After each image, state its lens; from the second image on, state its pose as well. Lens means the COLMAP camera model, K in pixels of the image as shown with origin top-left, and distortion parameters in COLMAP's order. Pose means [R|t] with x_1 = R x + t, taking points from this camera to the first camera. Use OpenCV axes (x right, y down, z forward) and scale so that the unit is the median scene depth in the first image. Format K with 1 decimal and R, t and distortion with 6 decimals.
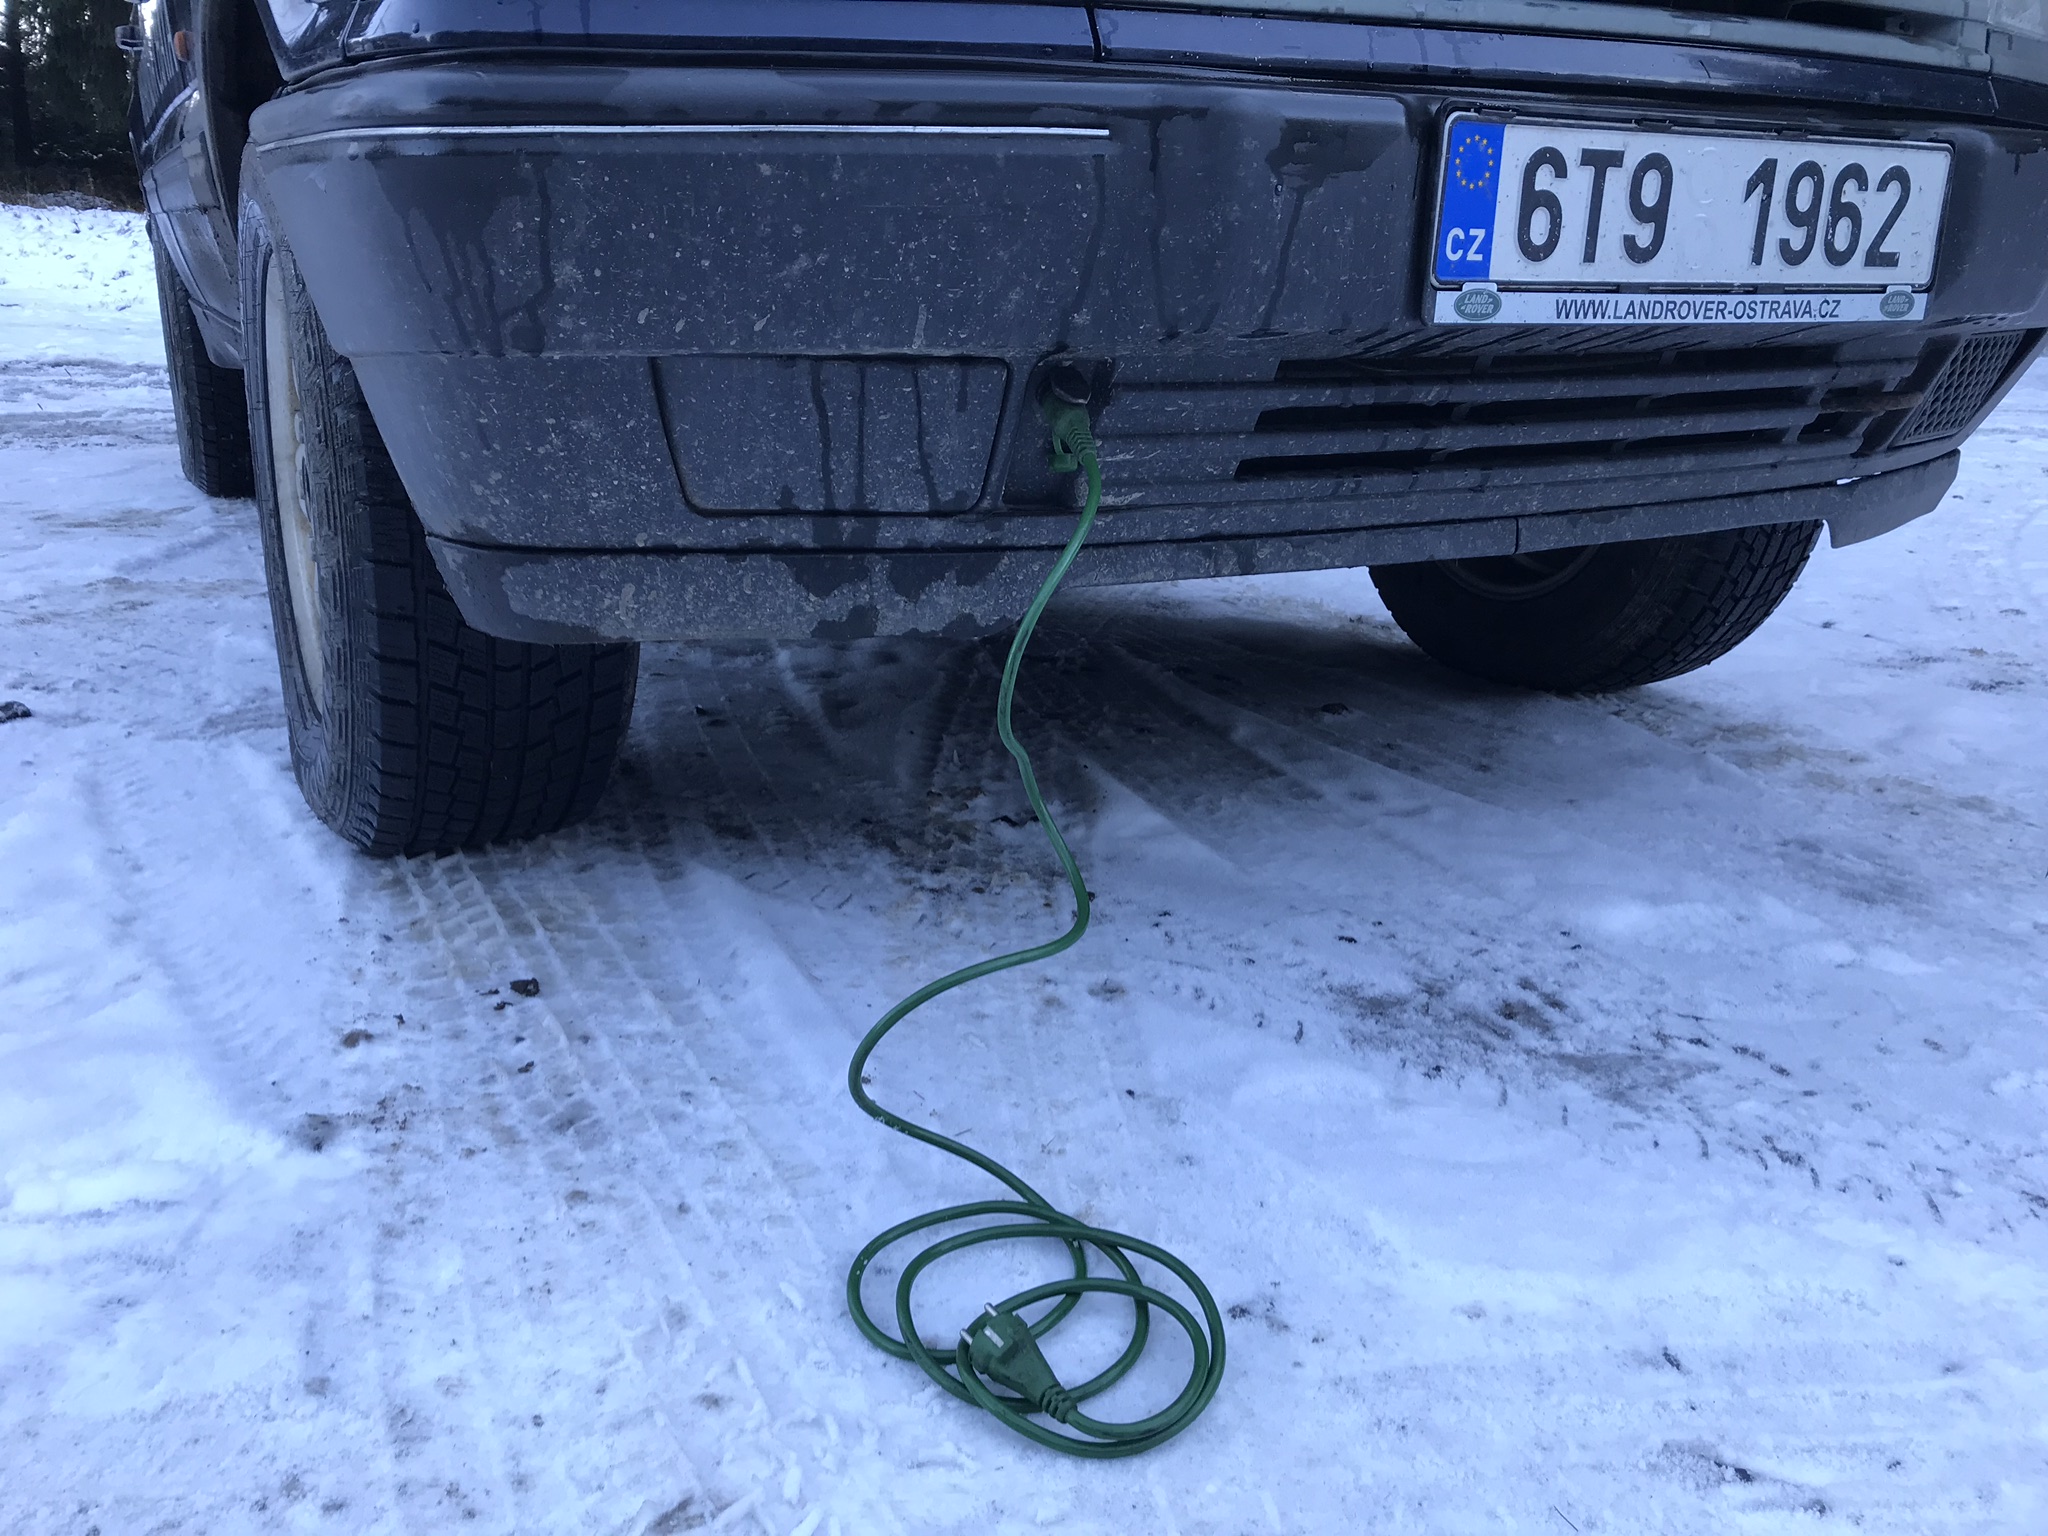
lens RADIAL K [[1692.3, 0, 1024.0], [0, 1692.3, 768.0], [0, 0, 1]] dist [0.009332, 0.015739]
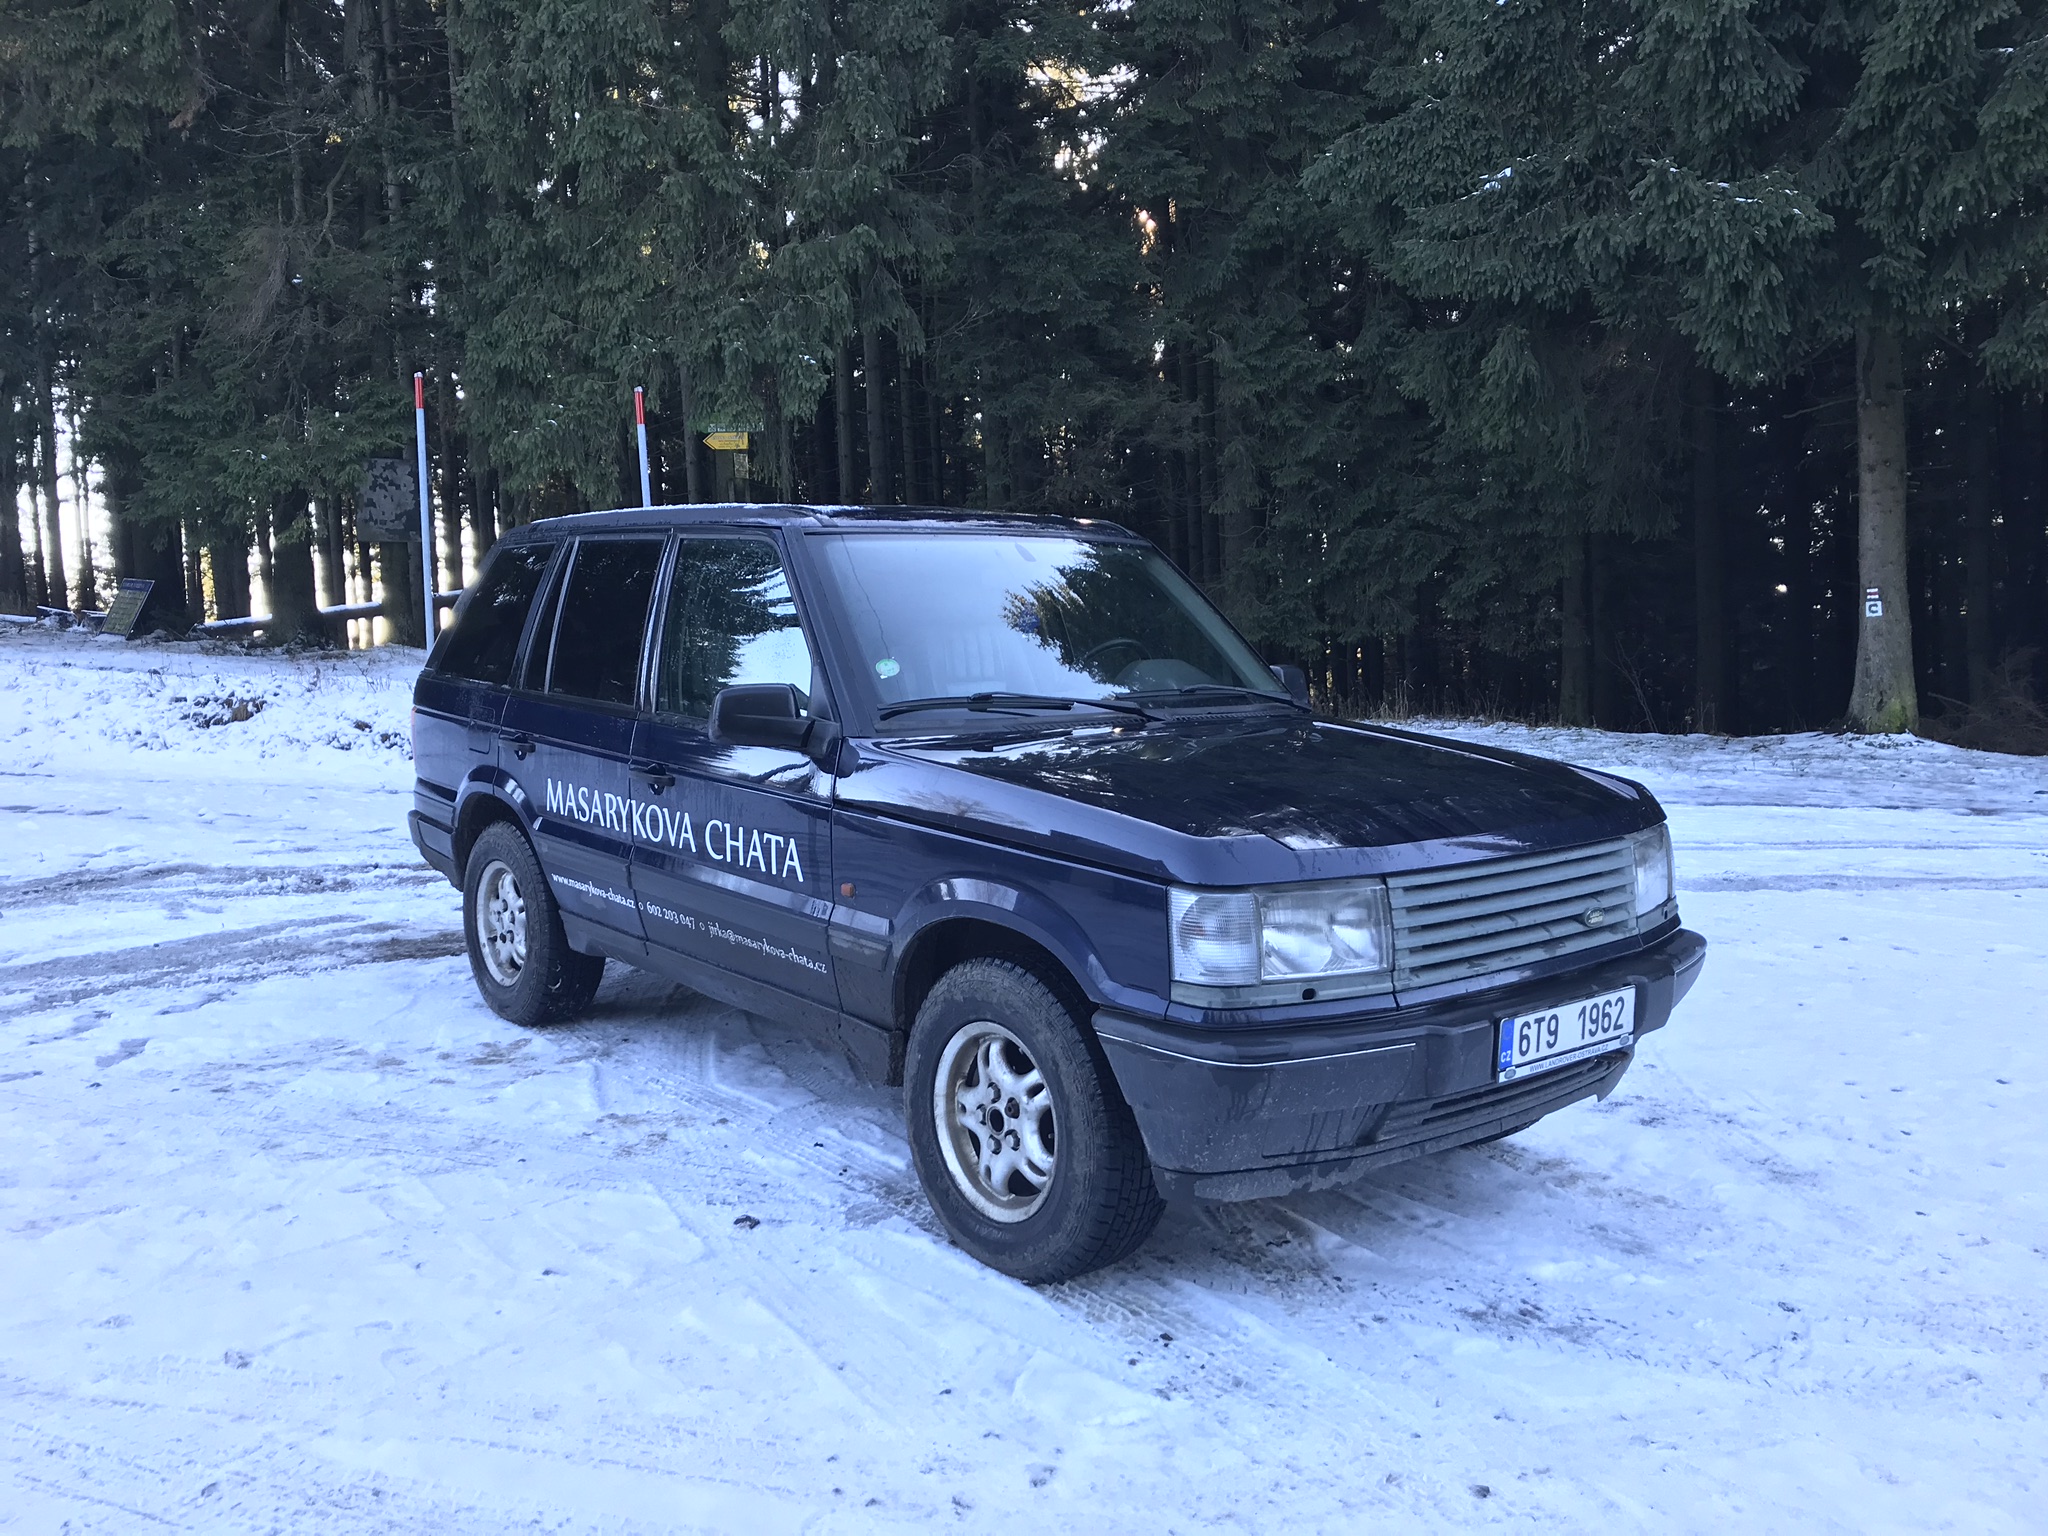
lens RADIAL K [[1692.3, 0, 1024.0], [0, 1692.3, 768.0], [0, 0, 1]] dist [0.009332, 0.015739]
pose [[0.979371, -0.023608, 0.200688, -0.915173], [0.060028, 0.982309, -0.177387, -0.249438], [-0.192950, 0.185775, 0.963462, -1.443018]]
